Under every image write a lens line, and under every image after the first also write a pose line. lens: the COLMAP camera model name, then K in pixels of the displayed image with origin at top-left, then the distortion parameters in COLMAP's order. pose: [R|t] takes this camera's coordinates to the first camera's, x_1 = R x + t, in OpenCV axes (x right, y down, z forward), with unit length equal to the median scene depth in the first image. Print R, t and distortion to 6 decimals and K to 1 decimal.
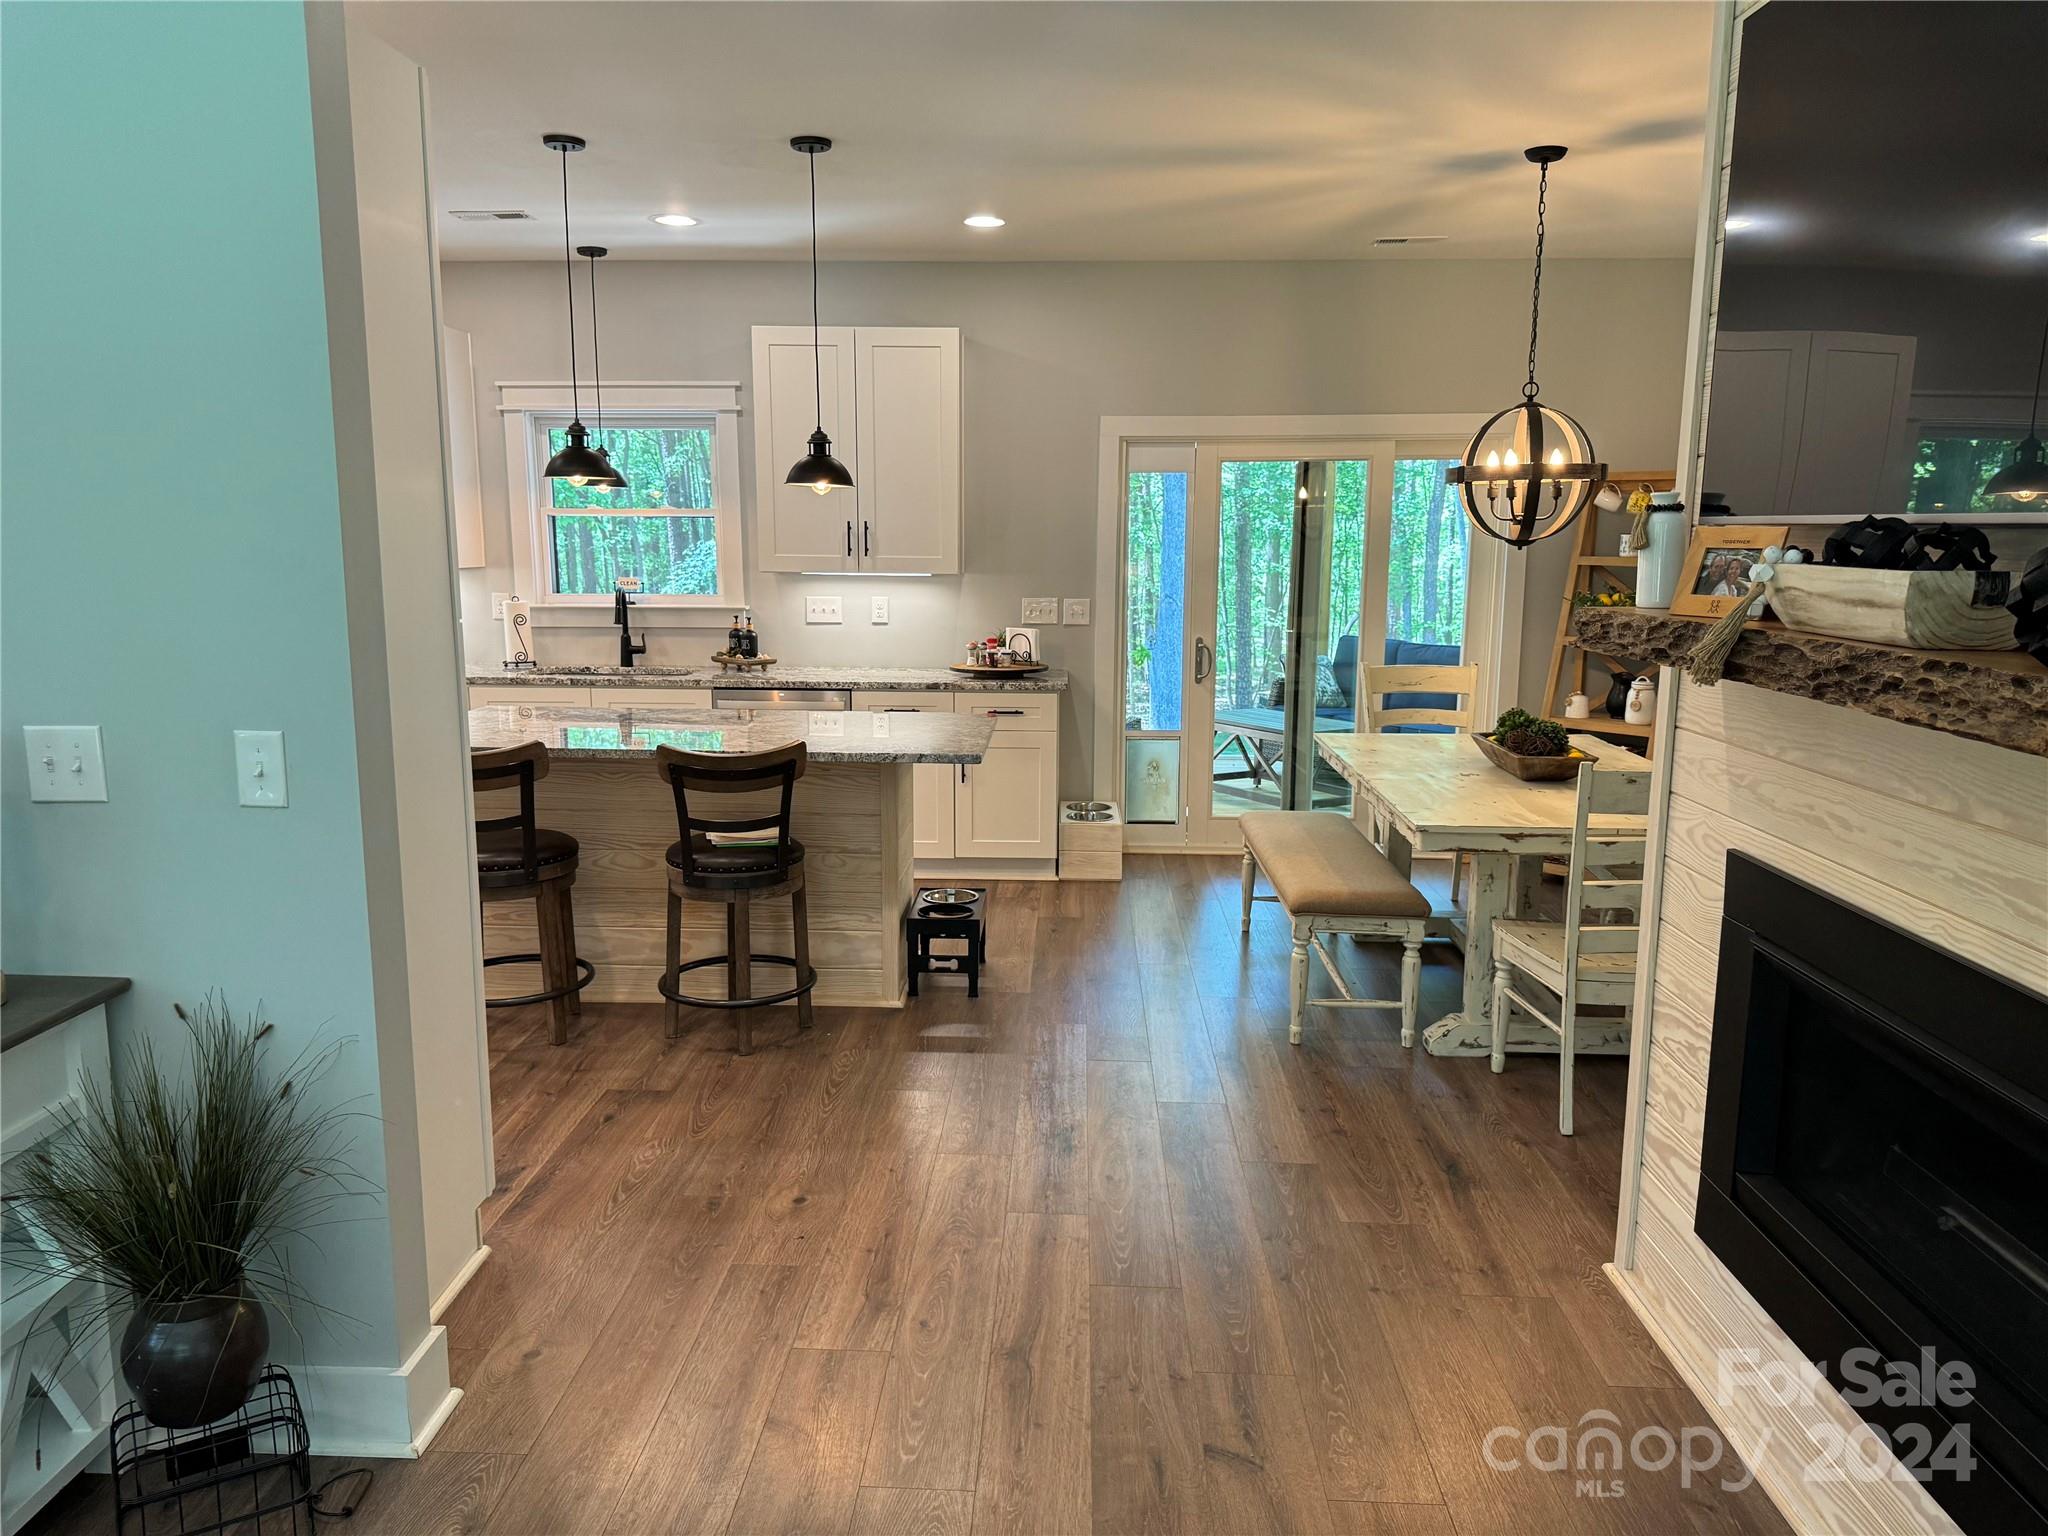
lens RADIAL K [[1438.4, 0, 1012.6], [0, 1438.4, 777.5], [0, 0, 1]] dist [0.057635, -0.072997]
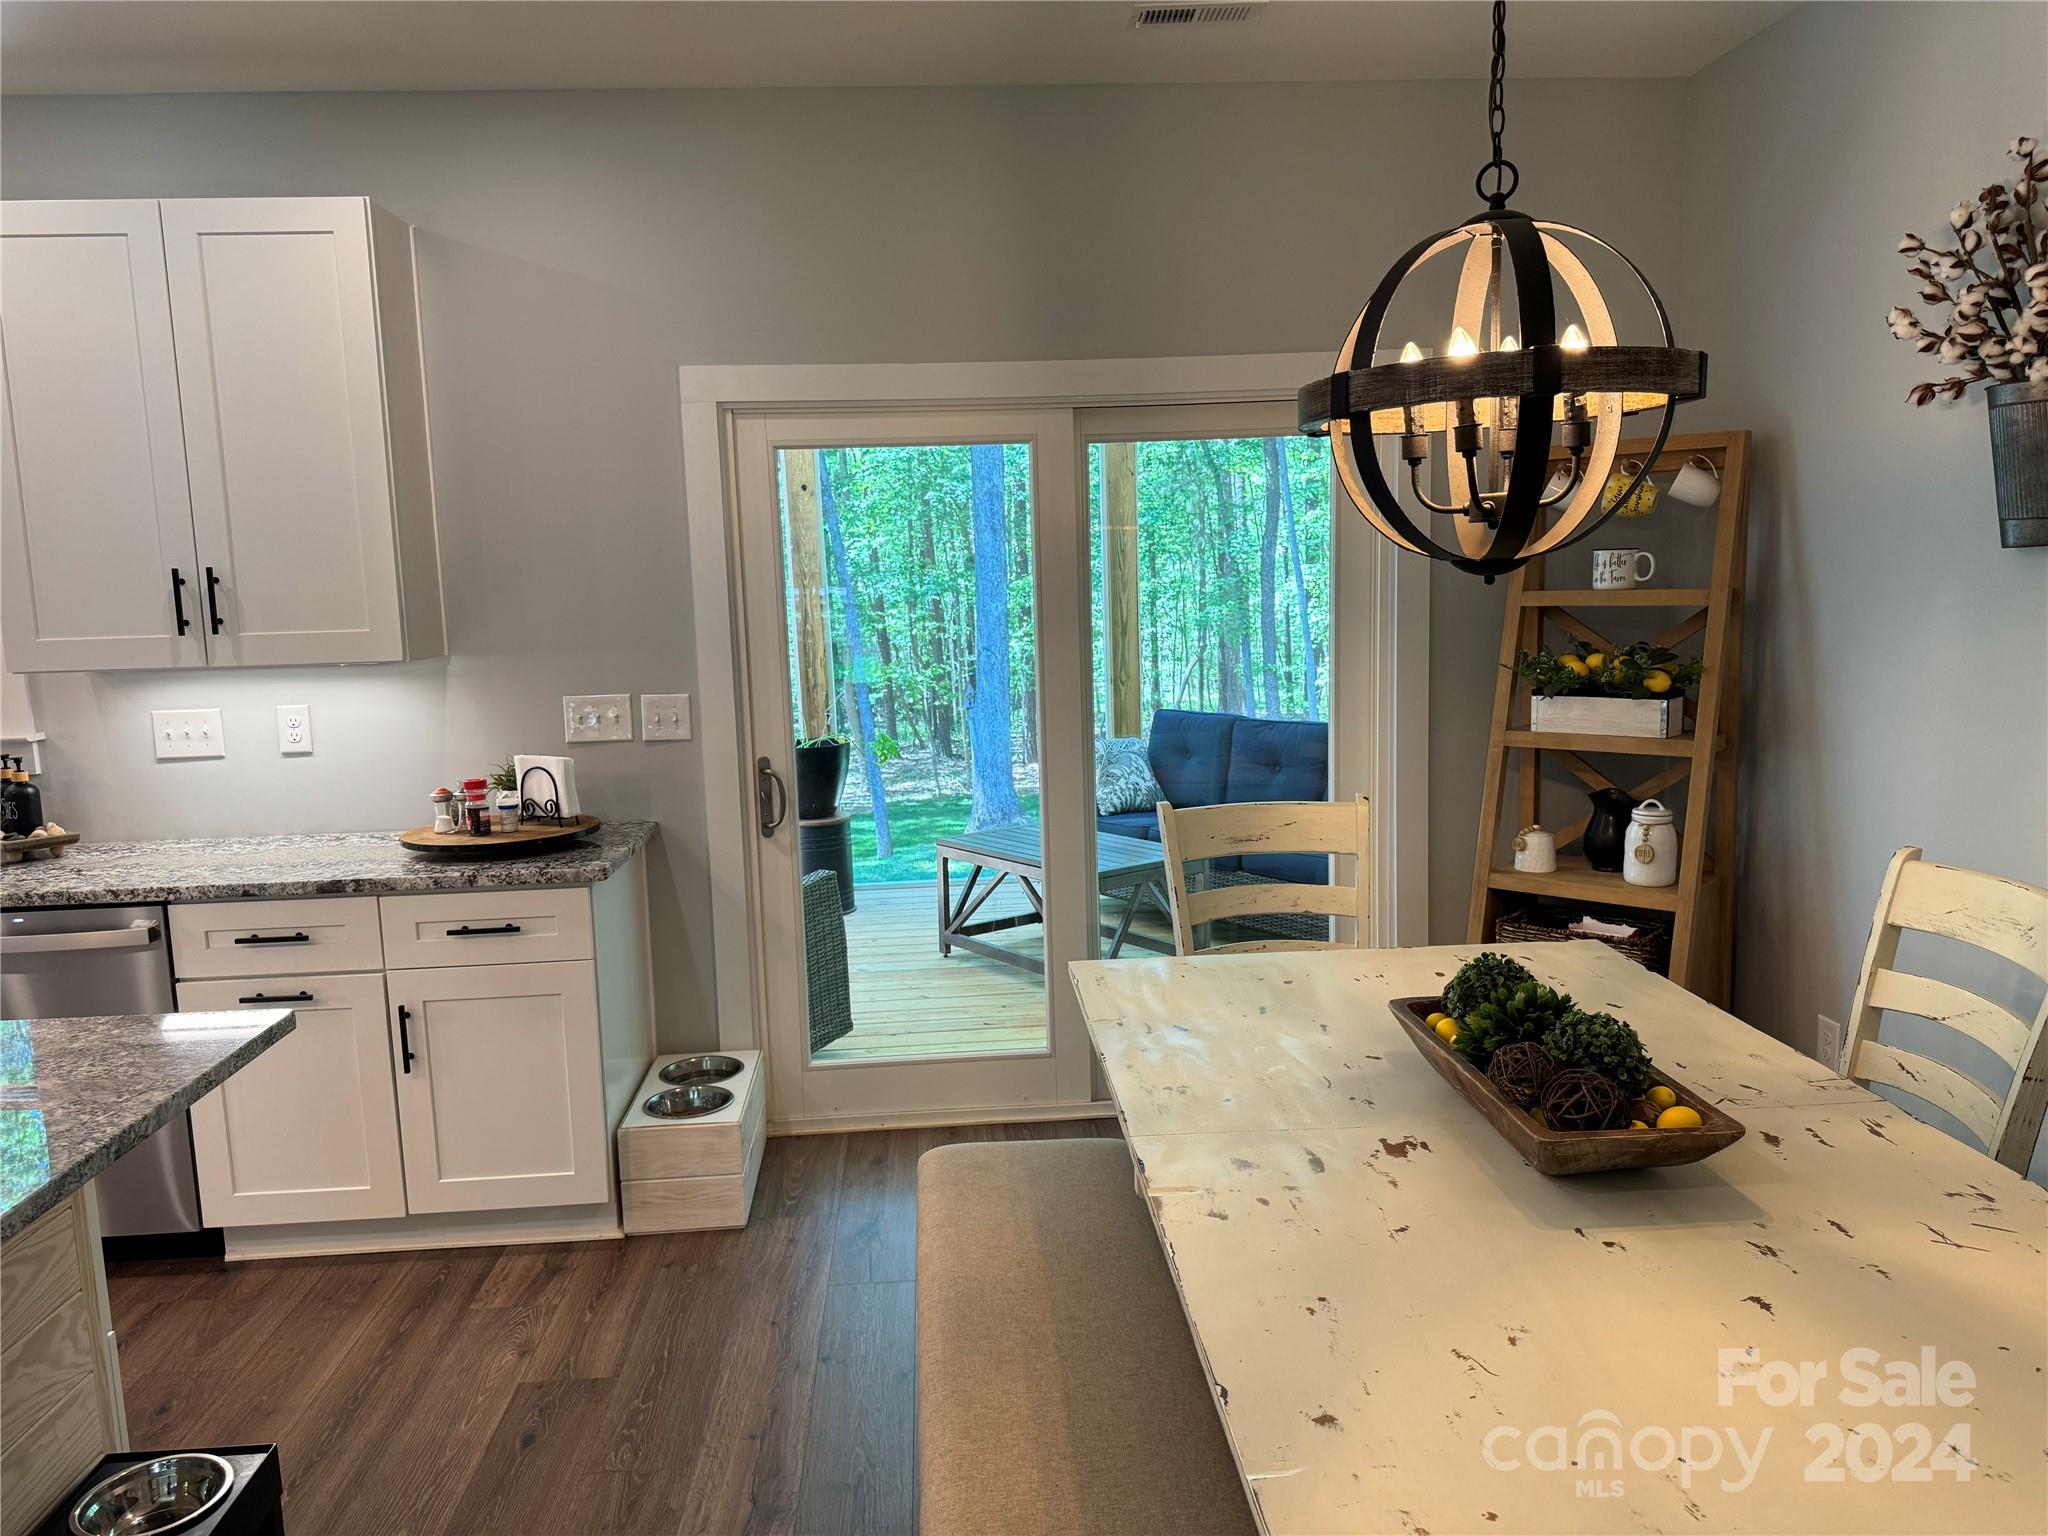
lens RADIAL K [[1438.4, 0, 1019.3], [0, 1438.4, 769.4], [0, 0, 1]] dist [0.057635, -0.072997]
pose [[0.993334, -0.047928, 0.104839, 0.127947], [0.051977, 0.997991, -0.036237, -0.070927], [-0.102891, 0.041444, 0.993829, 0.448881]]
